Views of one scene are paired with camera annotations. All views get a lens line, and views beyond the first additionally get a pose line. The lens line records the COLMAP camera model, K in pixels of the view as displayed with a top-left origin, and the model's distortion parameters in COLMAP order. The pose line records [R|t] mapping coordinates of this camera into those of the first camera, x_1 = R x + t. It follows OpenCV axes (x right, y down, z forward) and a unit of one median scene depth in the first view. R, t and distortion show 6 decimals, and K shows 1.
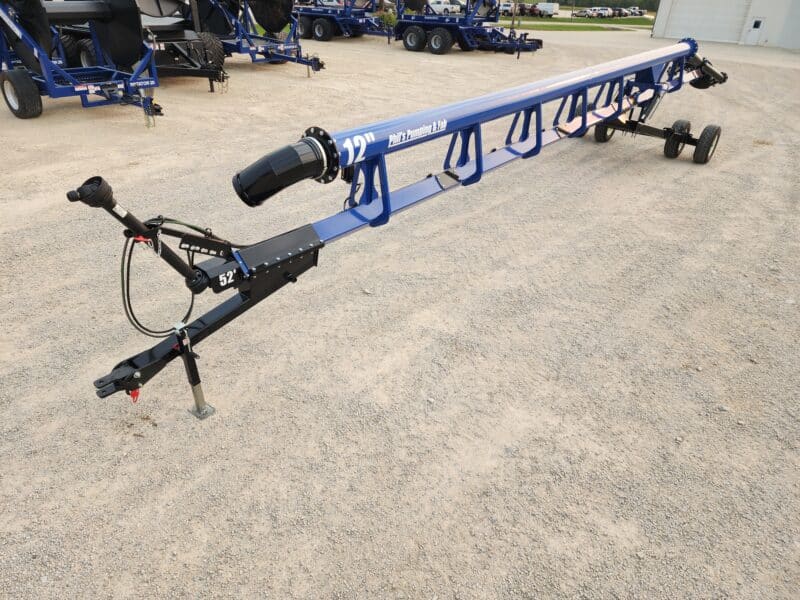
lens RADIAL K [[536.9, 0, 403.2], [0, 536.9, 296.8], [0, 0, 1]] dist [0.064312, -0.055642]
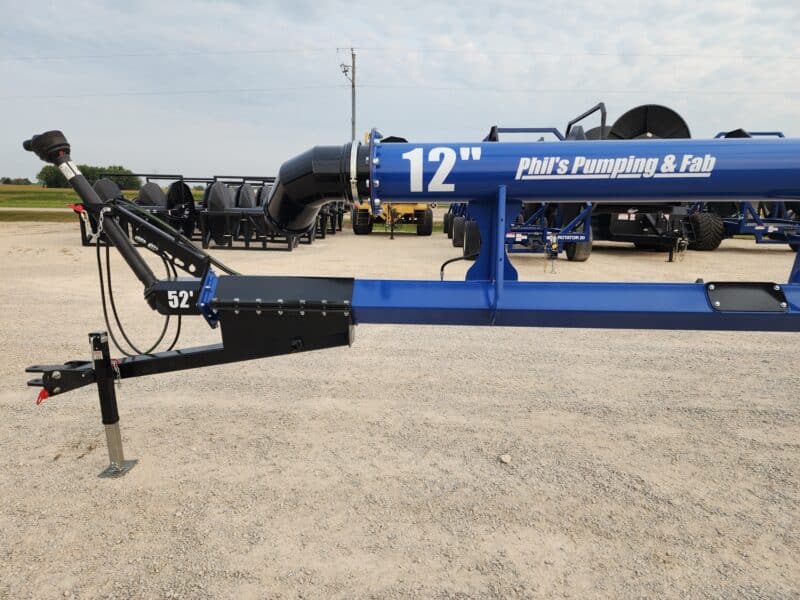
lens RADIAL K [[536.9, 0, 403.2], [0, 536.9, 296.8], [0, 0, 1]] dist [0.064312, -0.055642]
pose [[0.560690, 0.103688, -0.821508, 0.385845], [-0.403744, 0.900431, -0.161911, -0.034566], [0.722923, 0.422460, 0.546727, 0.688690]]
